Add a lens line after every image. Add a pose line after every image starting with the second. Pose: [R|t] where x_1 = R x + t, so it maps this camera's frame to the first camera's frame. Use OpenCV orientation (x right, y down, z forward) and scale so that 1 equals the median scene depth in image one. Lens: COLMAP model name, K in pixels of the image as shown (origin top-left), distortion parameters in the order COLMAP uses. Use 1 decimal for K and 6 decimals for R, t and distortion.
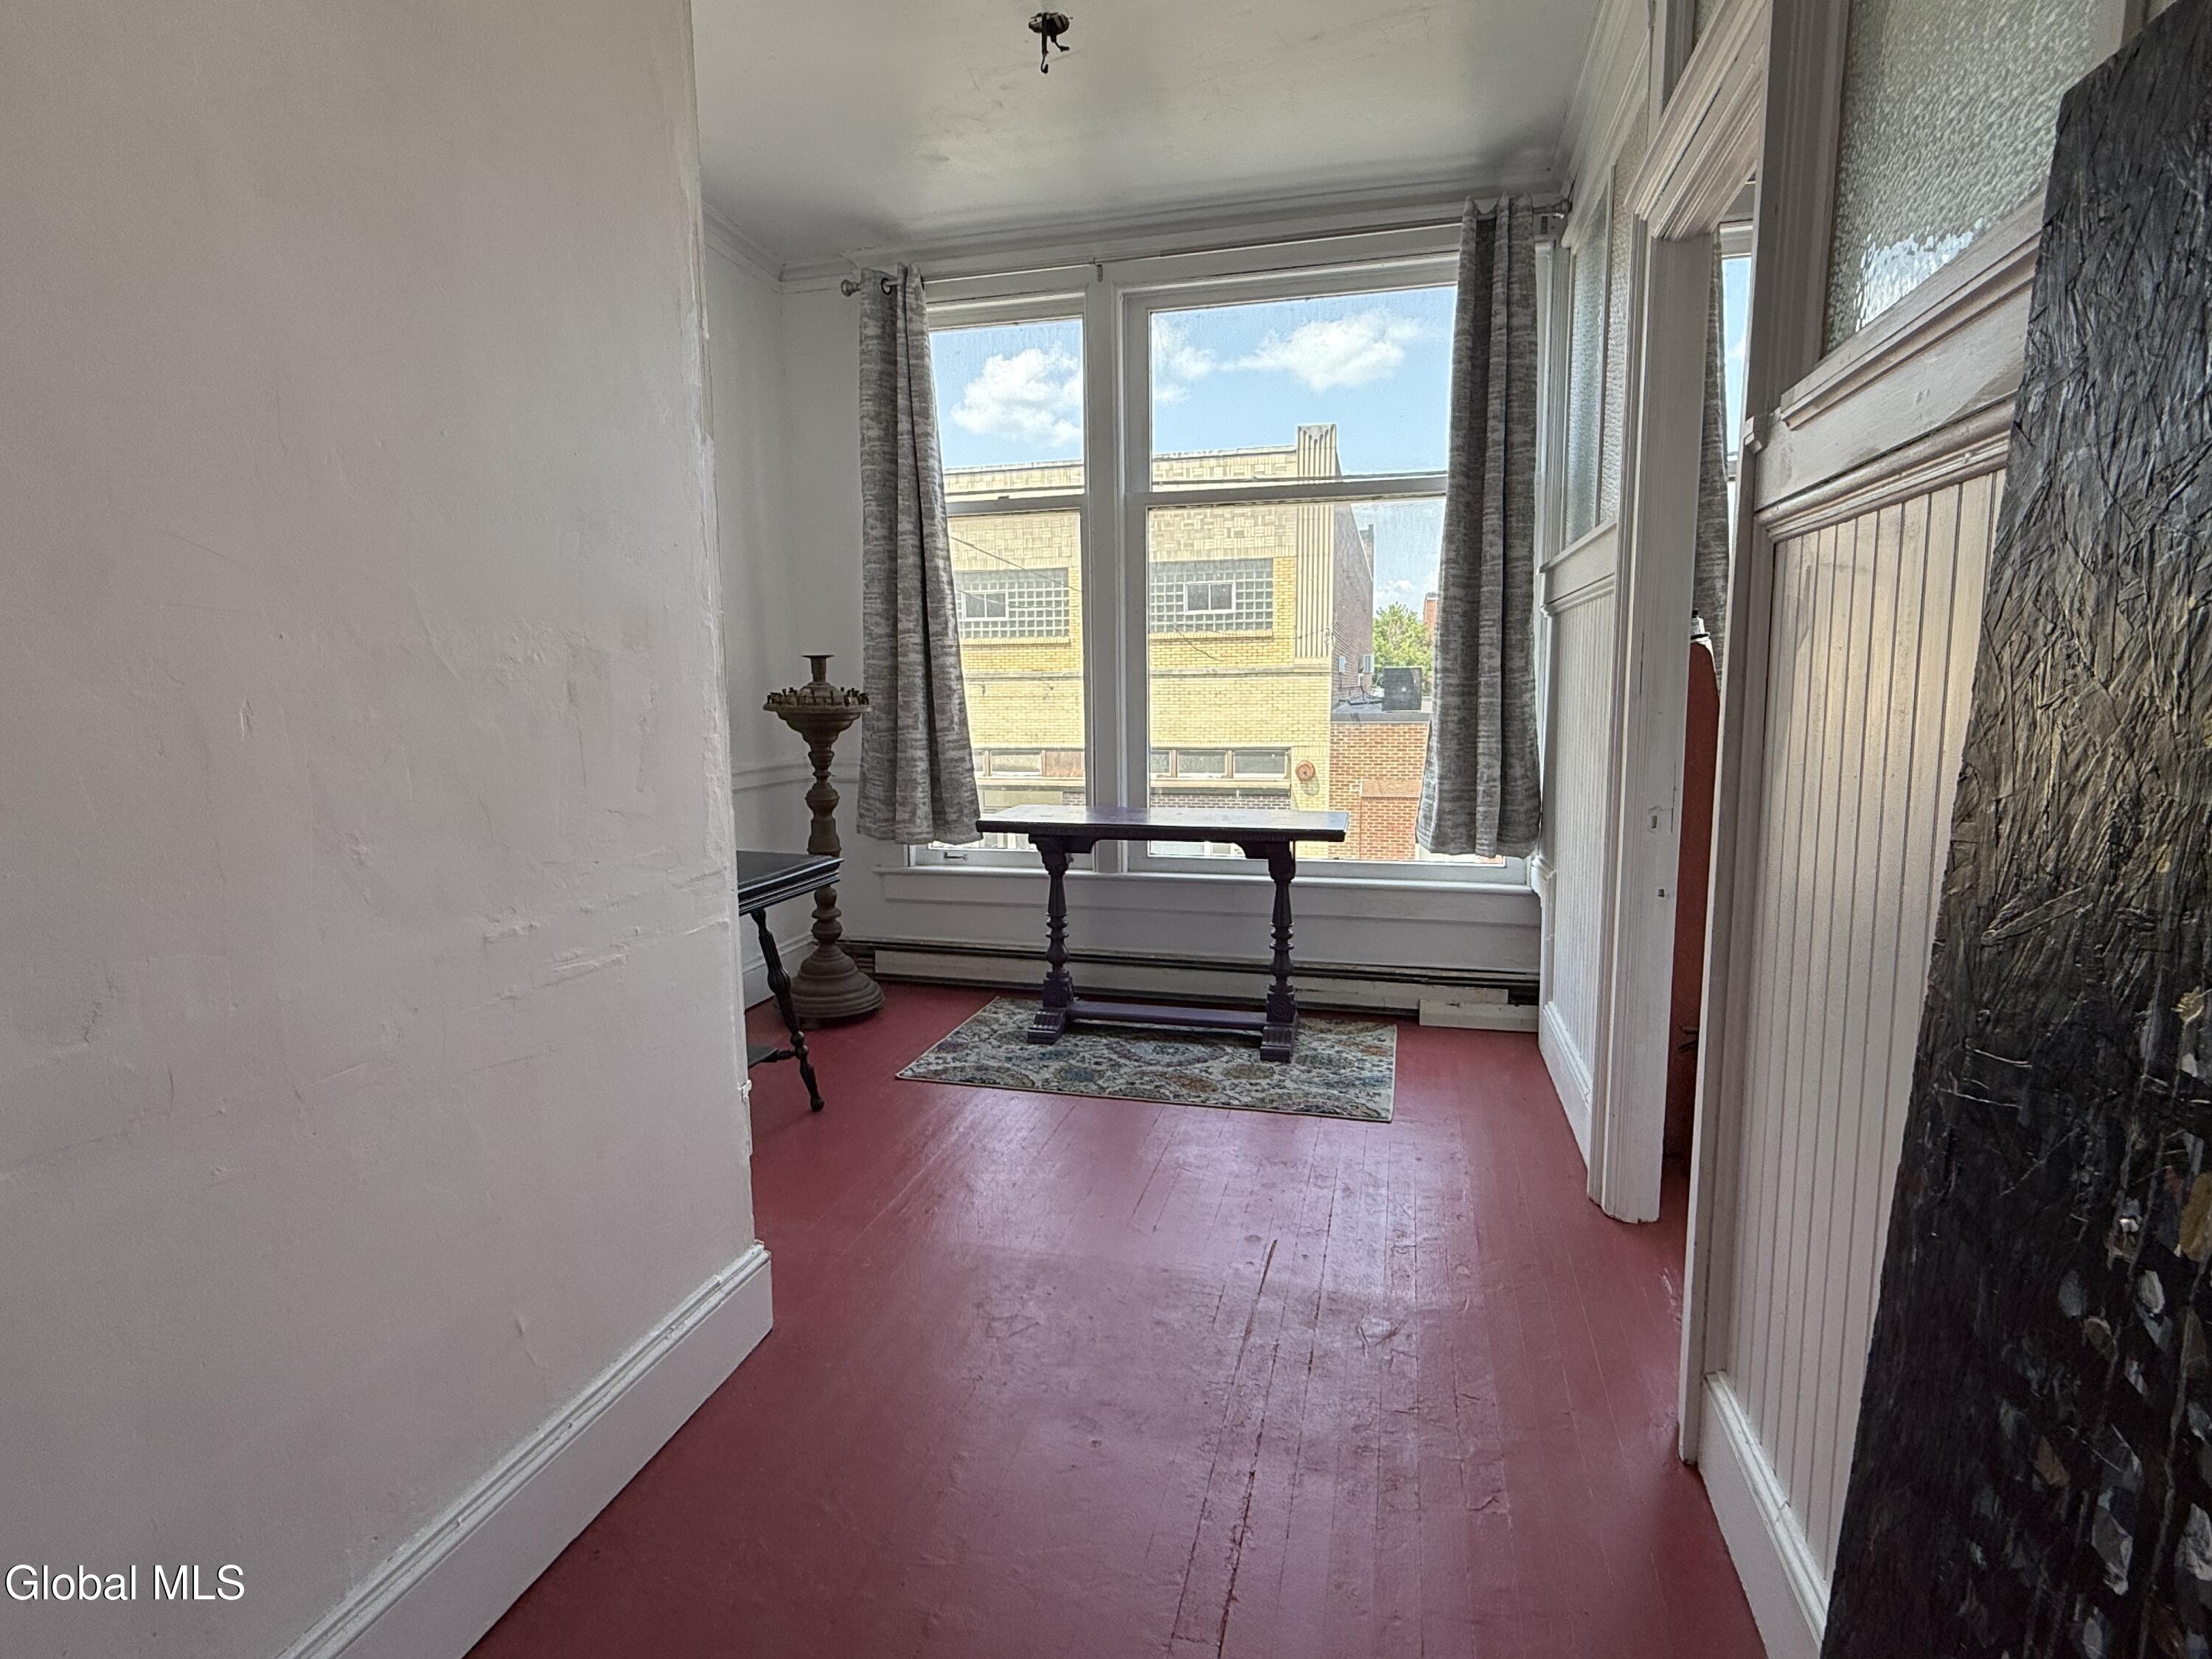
lens RADIAL K [[1136.5, 0, 1102.5], [0, 1136.5, 830.2], [0, 0, 1]] dist [-0.001788, -0.000004]
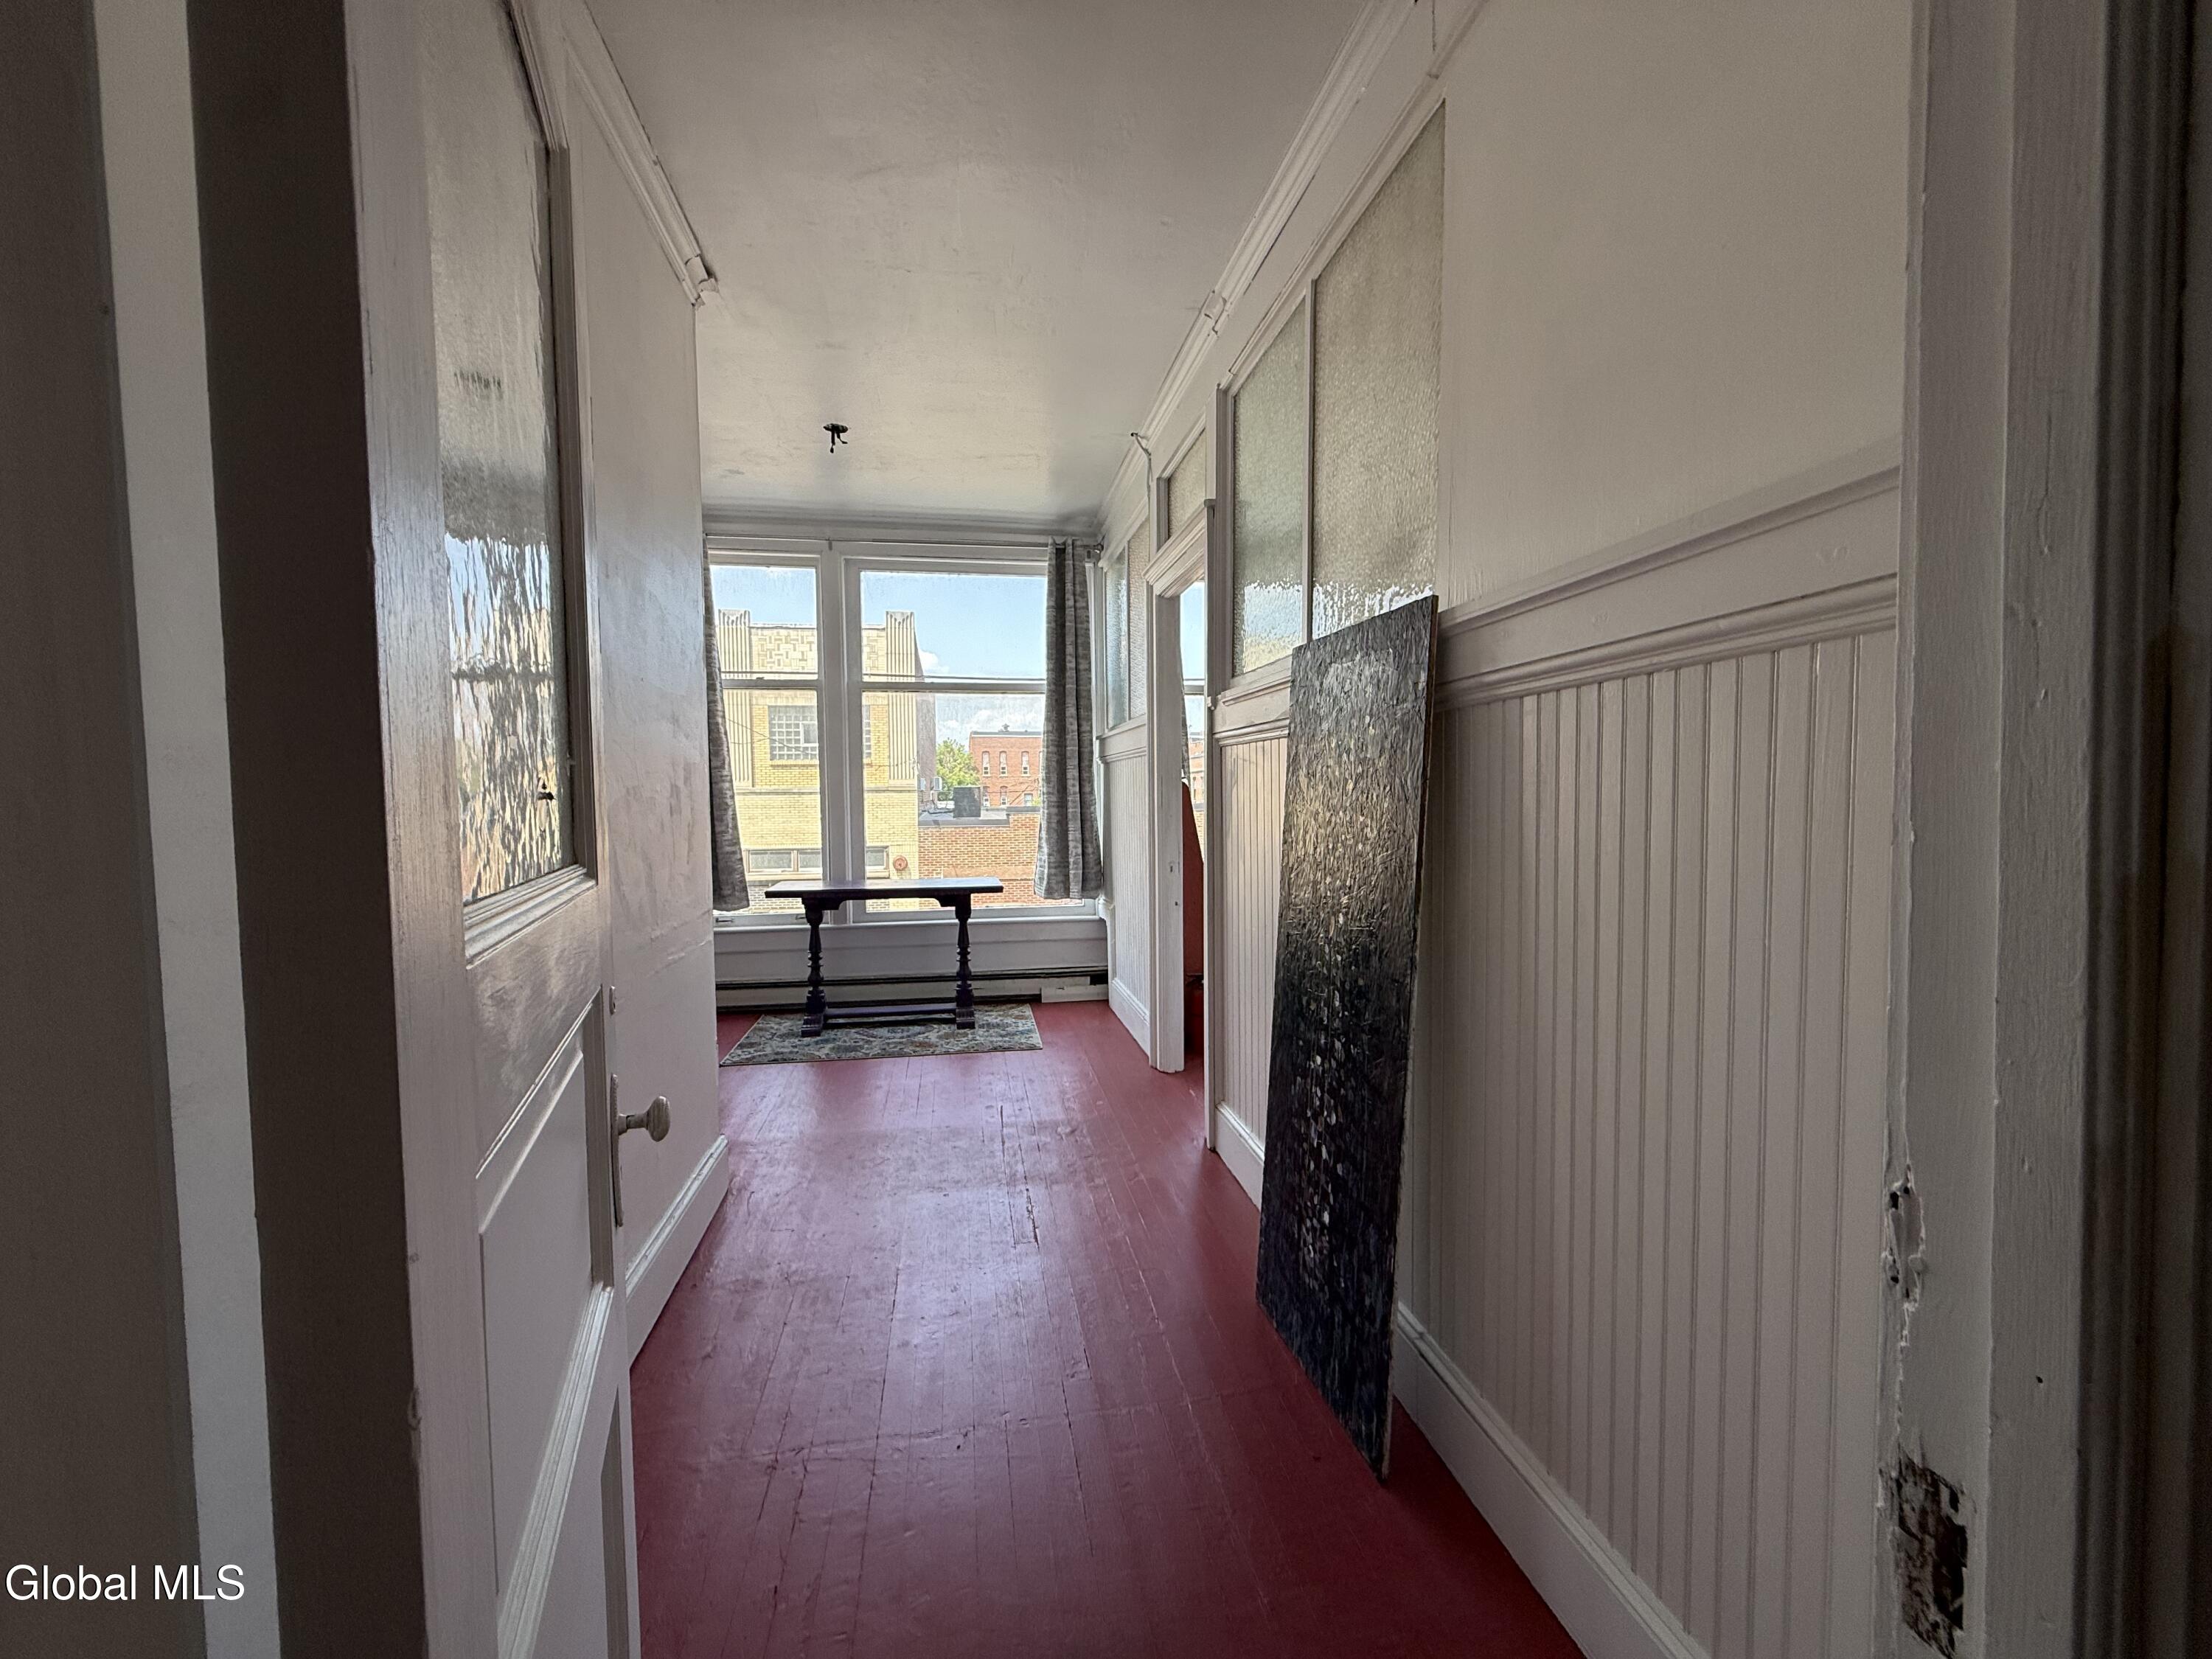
lens RADIAL K [[878.4, 0, 1107.3], [0, 878.4, 830.0], [0, 0, 1]] dist [-0.000639, 0.000025]
pose [[0.909875, -0.015306, 0.414601, -0.180075], [0.053292, 0.995353, -0.080207, 0.028668], [-0.411447, 0.095073, 0.906462, -0.258447]]
